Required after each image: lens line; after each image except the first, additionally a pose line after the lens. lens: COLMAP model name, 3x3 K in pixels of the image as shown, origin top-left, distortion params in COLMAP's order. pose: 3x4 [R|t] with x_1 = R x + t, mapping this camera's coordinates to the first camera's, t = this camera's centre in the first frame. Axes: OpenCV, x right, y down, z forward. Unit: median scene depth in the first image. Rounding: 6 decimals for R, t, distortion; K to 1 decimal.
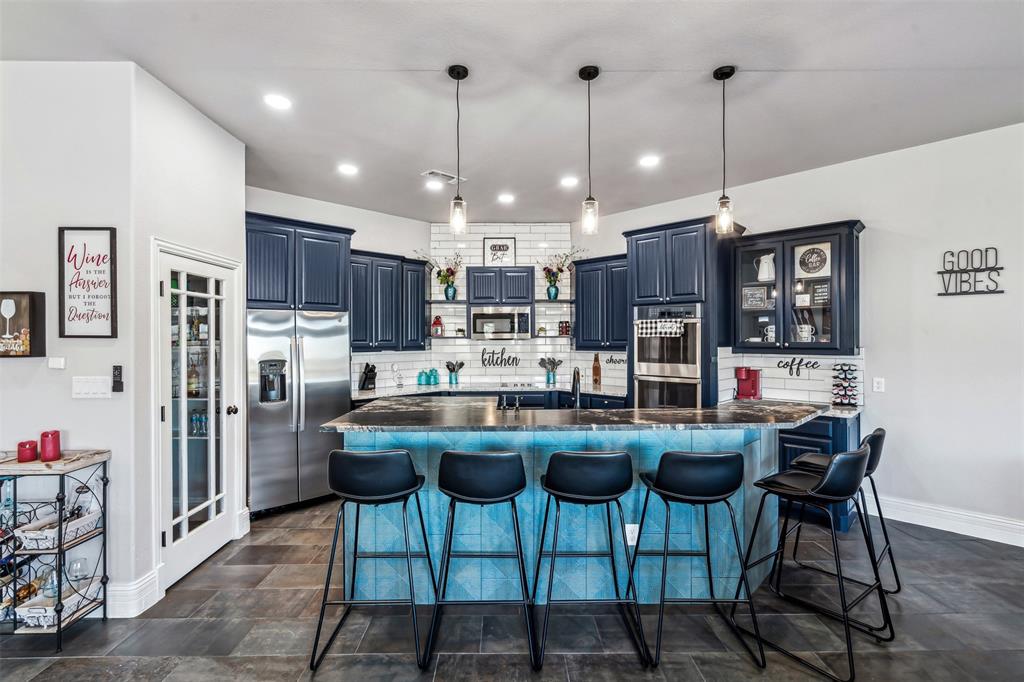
lens RADIAL K [[468.9, 0, 512.0], [0, 468.9, 341.0], [0, 0, 1]] dist [0.000408, -0.000045]
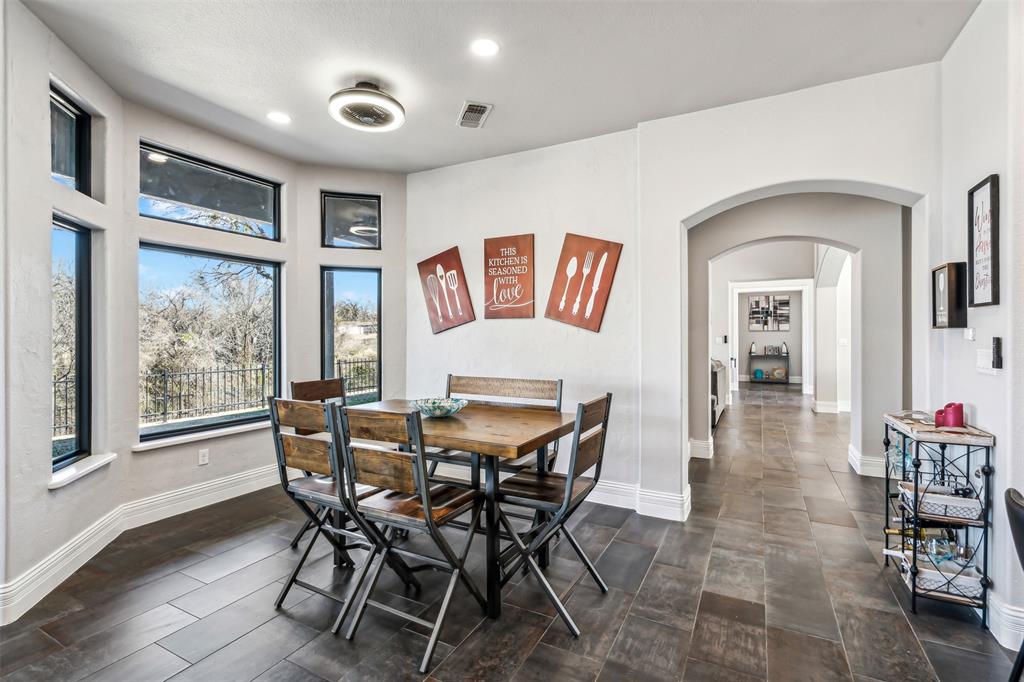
lens RADIAL K [[468.9, 0, 512.0], [0, 468.9, 341.0], [0, 0, 1]] dist [0.000408, -0.000045]
pose [[-0.481121, 0.010616, -0.876590, 0.147416], [-0.000012, 0.999927, 0.012116, 0.022678], [0.876654, 0.005840, -0.481085, 0.298454]]
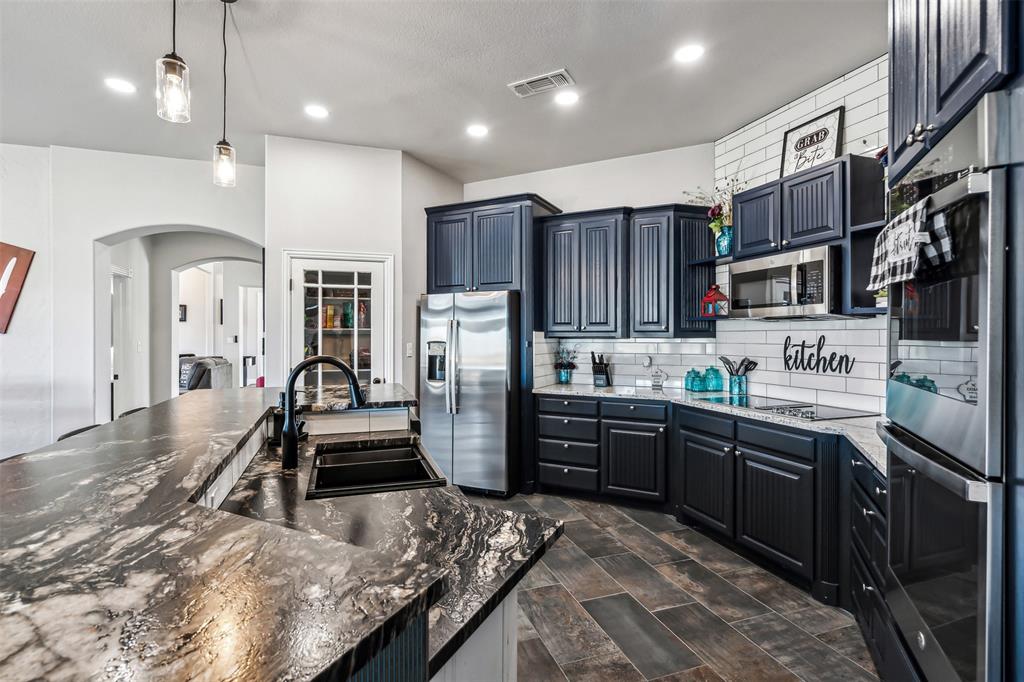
lens RADIAL K [[484.3, 0, 509.8], [0, 484.3, 336.4], [0, 0, 1]] dist [0.000537, -0.000062]
pose [[0.311382, 0.005279, -0.950270, 0.391926], [-0.005735, 0.999977, 0.003676, 0.016228], [0.950267, 0.004305, 0.311405, 0.549287]]
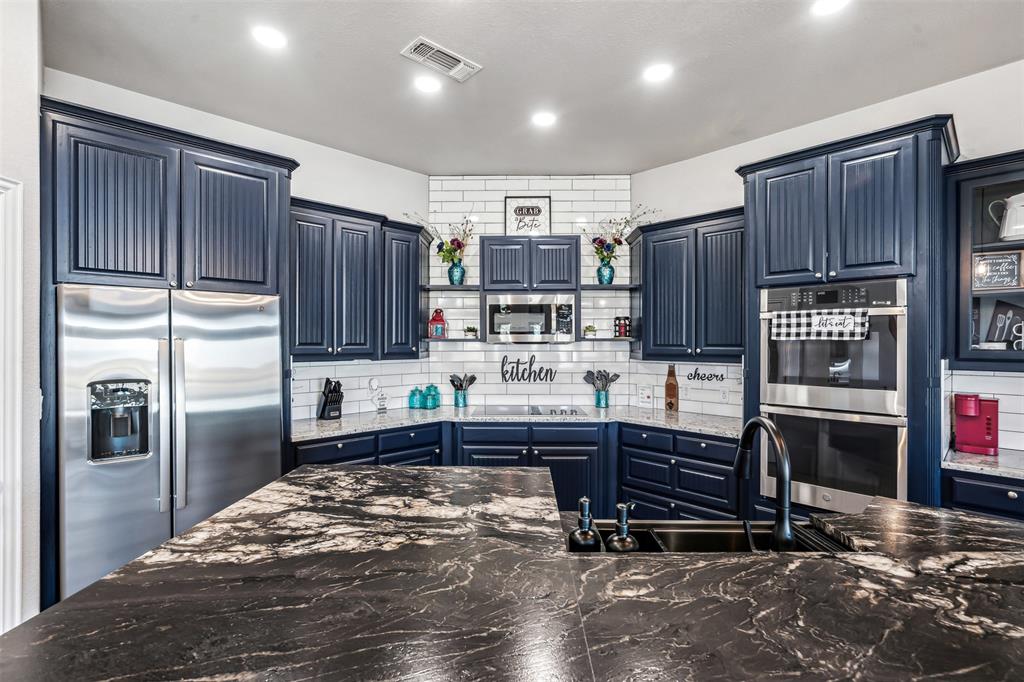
lens RADIAL K [[468.9, 0, 512.0], [0, 468.9, 341.0], [0, 0, 1]] dist [0.000408, -0.000045]
pose [[0.999604, 0.004503, -0.027766, -0.031282], [-0.004676, 0.999970, -0.006184, -0.002145], [0.027737, 0.006312, 0.999595, 0.321714]]
